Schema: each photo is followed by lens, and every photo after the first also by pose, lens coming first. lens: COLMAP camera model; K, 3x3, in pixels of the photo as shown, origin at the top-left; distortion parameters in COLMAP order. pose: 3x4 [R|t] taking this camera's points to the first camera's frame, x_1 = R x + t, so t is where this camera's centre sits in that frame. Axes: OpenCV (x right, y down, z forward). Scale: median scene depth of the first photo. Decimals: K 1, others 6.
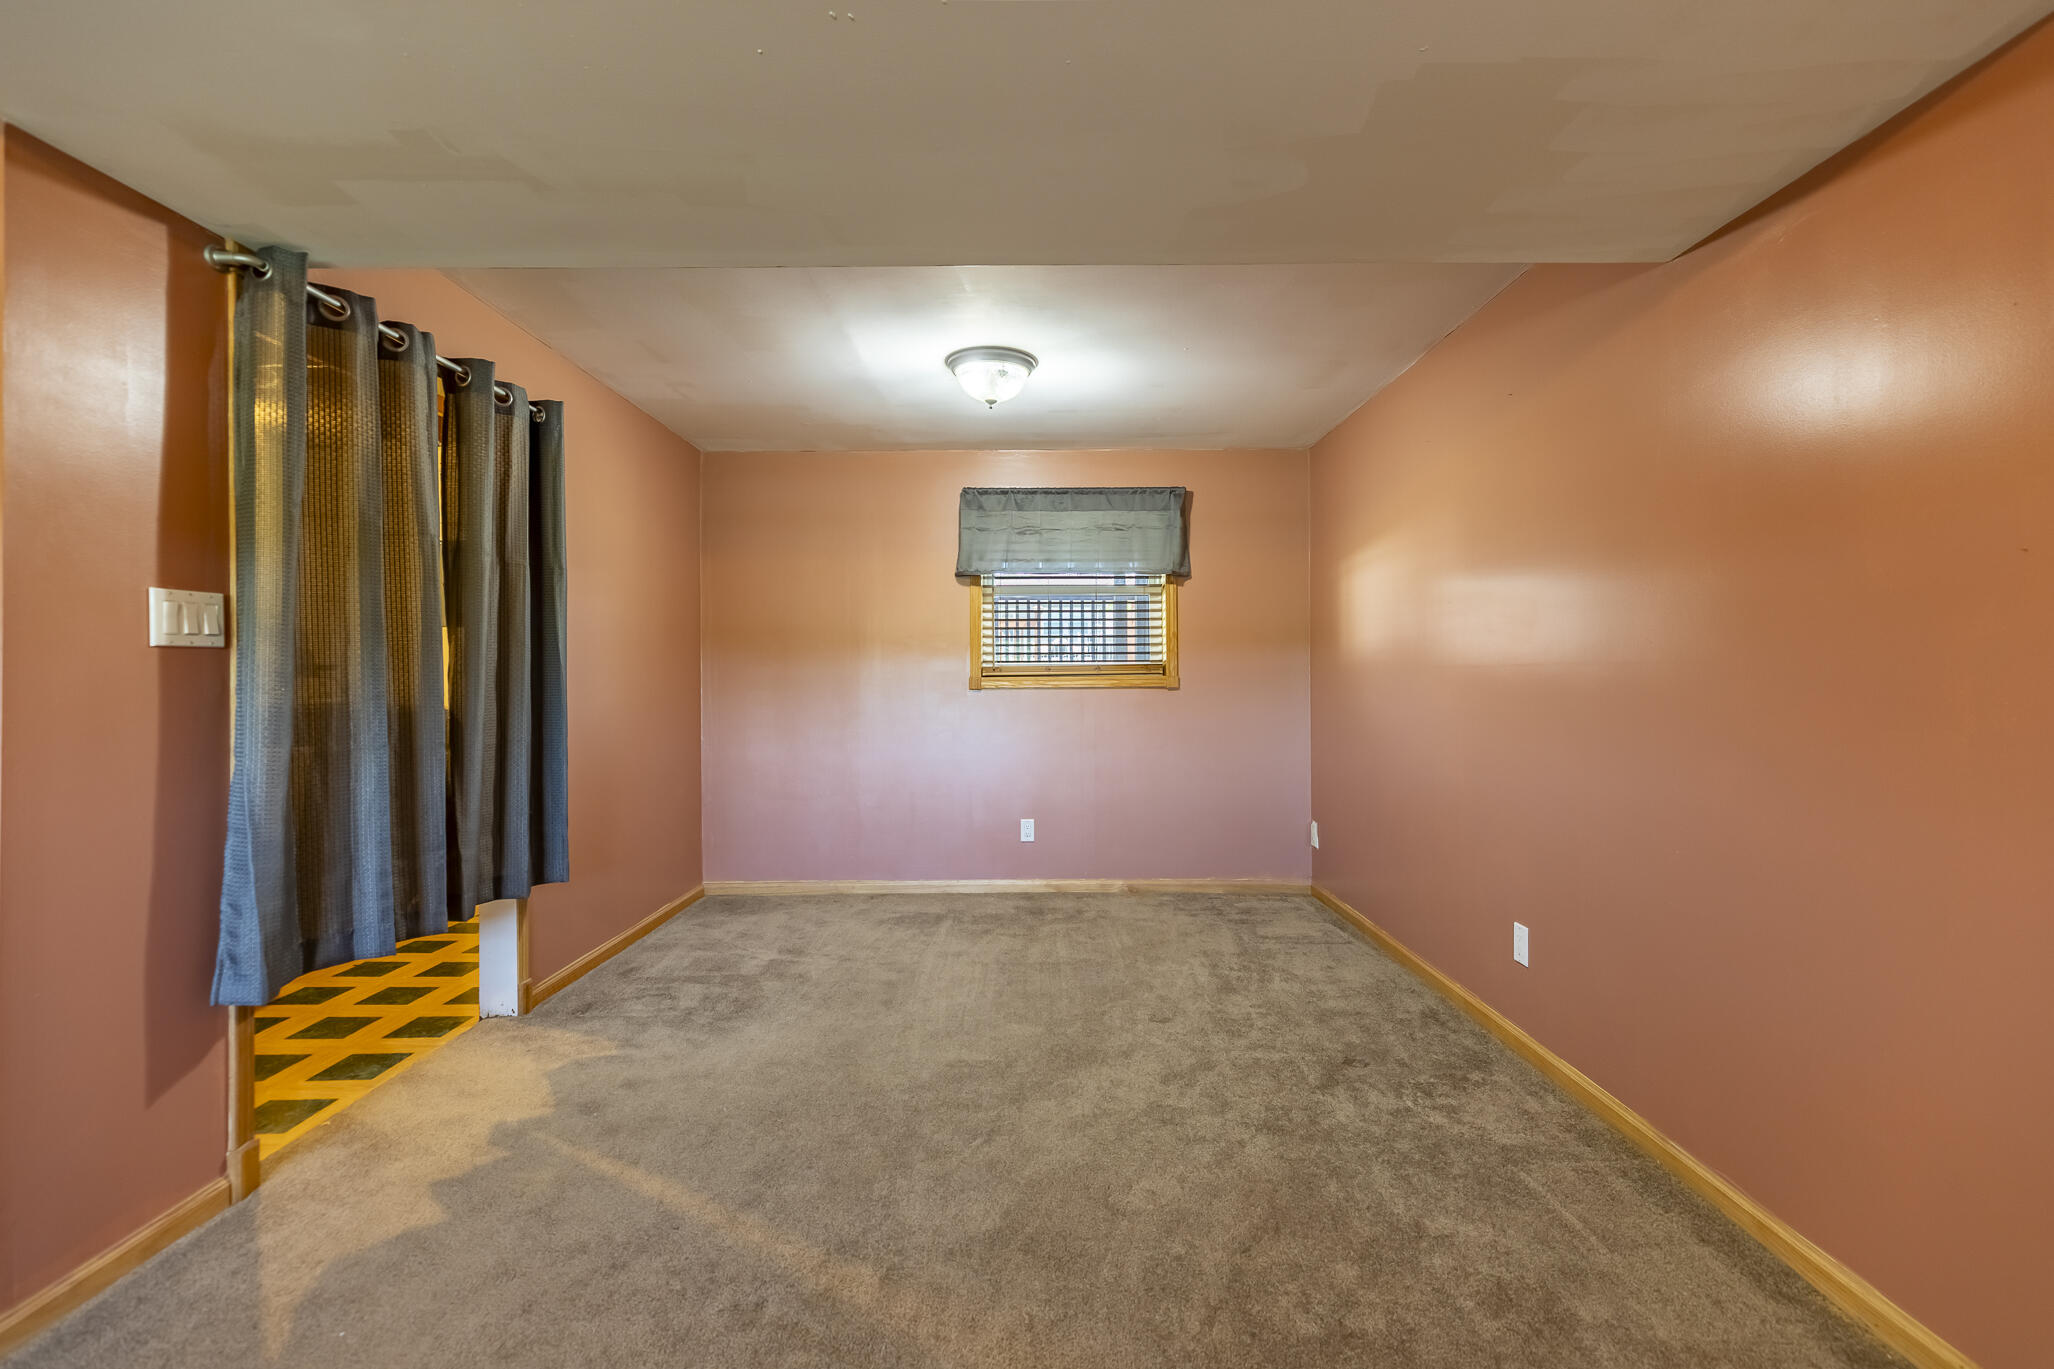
lens RADIAL K [[918.1, 0, 1033.5], [0, 918.1, 673.0], [0, 0, 1]] dist [0.005490, -0.001215]
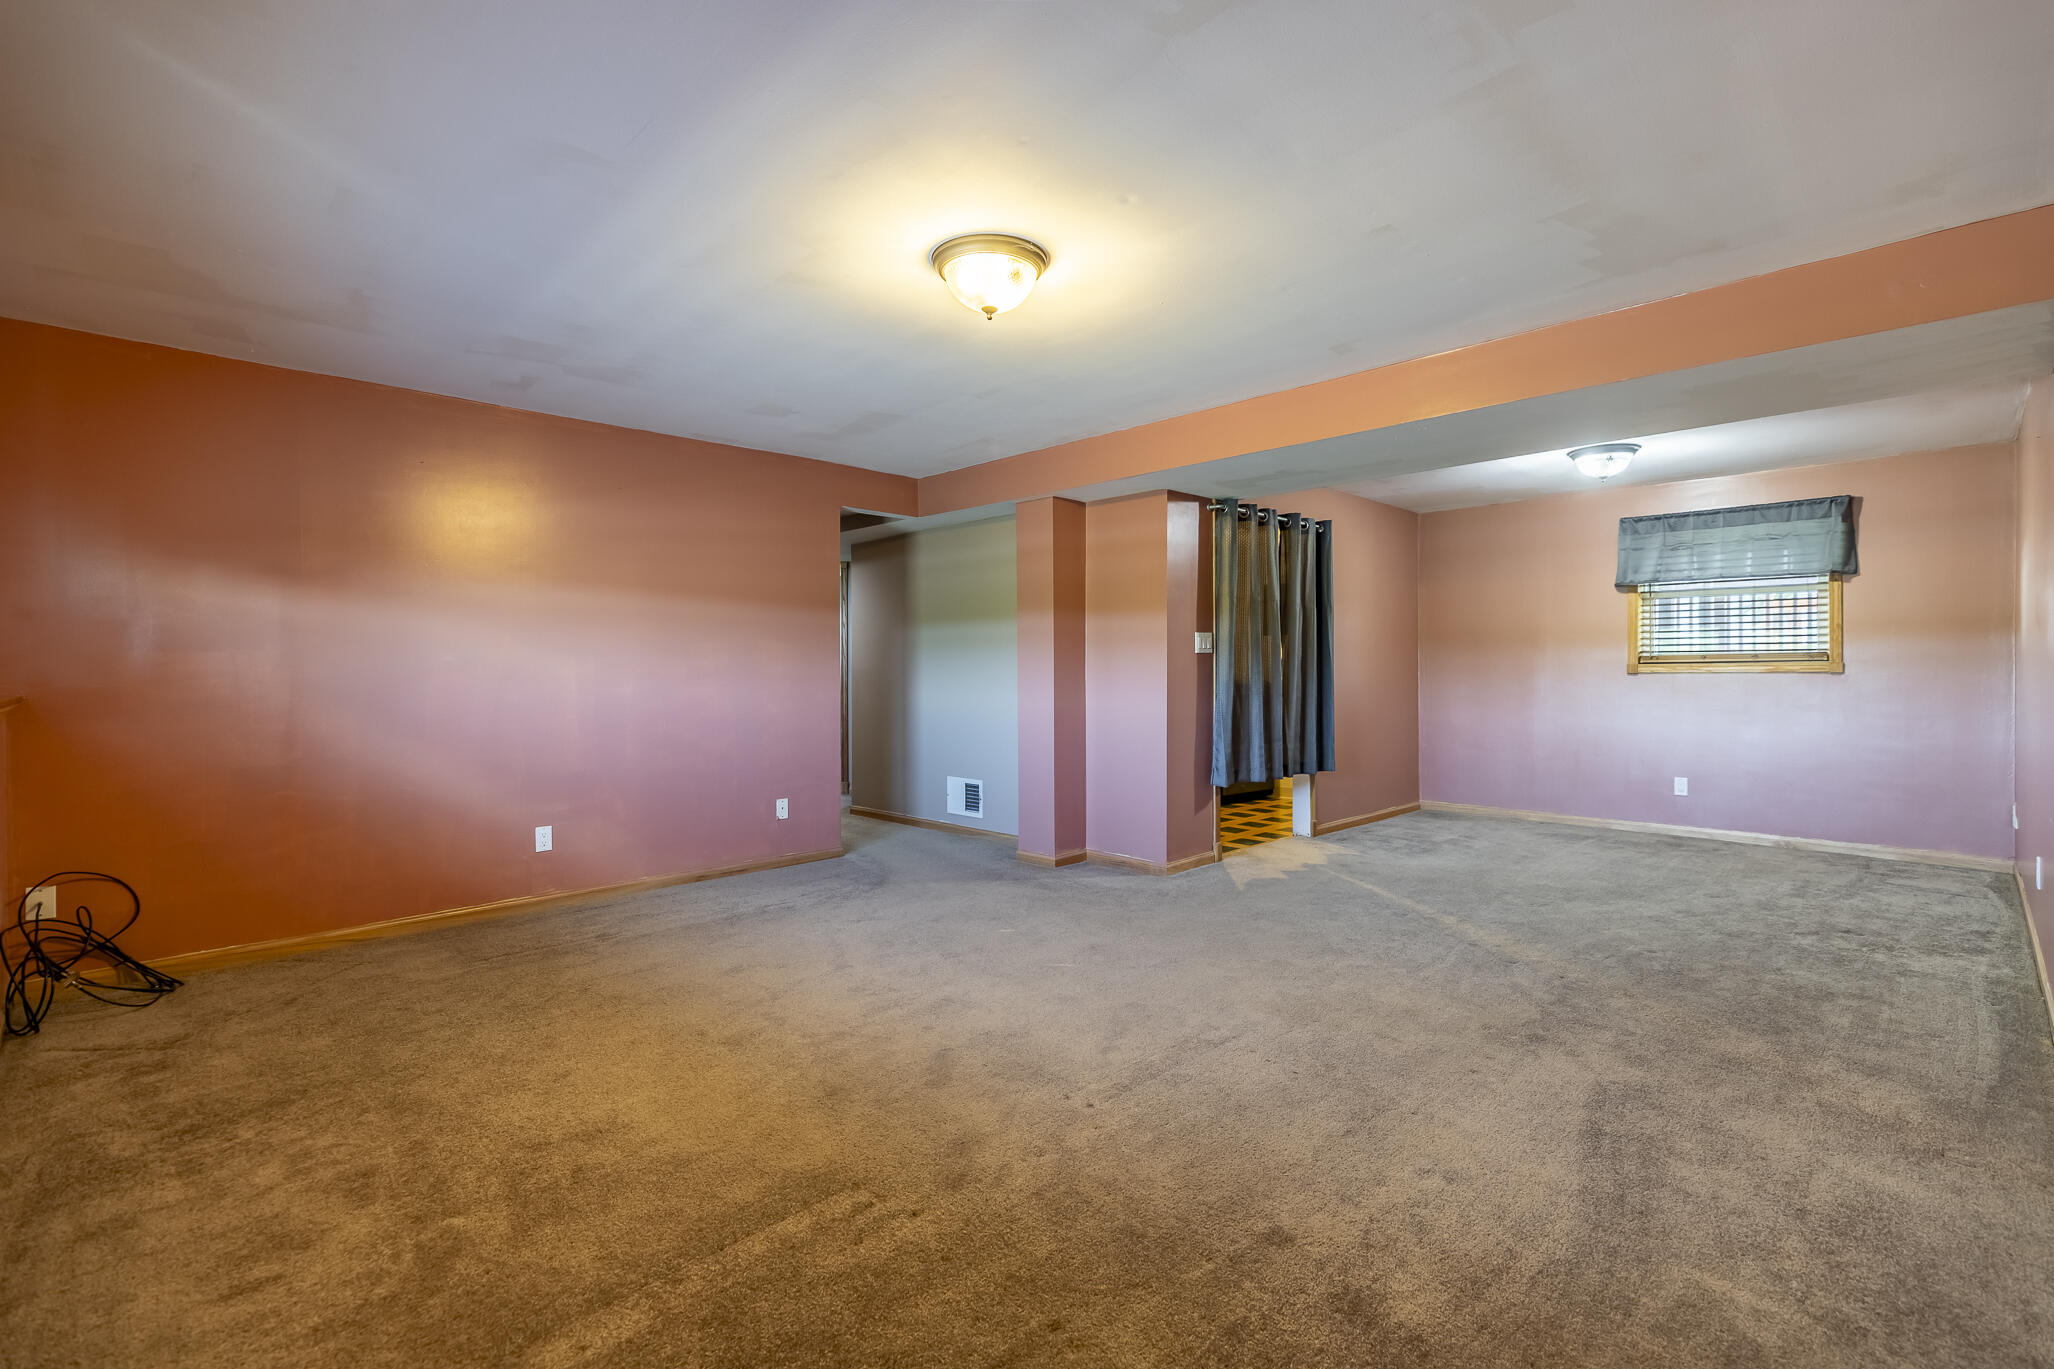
lens RADIAL K [[918.1, 0, 1033.5], [0, 918.1, 673.0], [0, 0, 1]] dist [0.005490, -0.001215]
pose [[0.703418, 0.005109, -0.710758, 0.399169], [0.004163, 0.999927, 0.011307, -0.001292], [0.710764, -0.010912, 0.703346, -0.765075]]
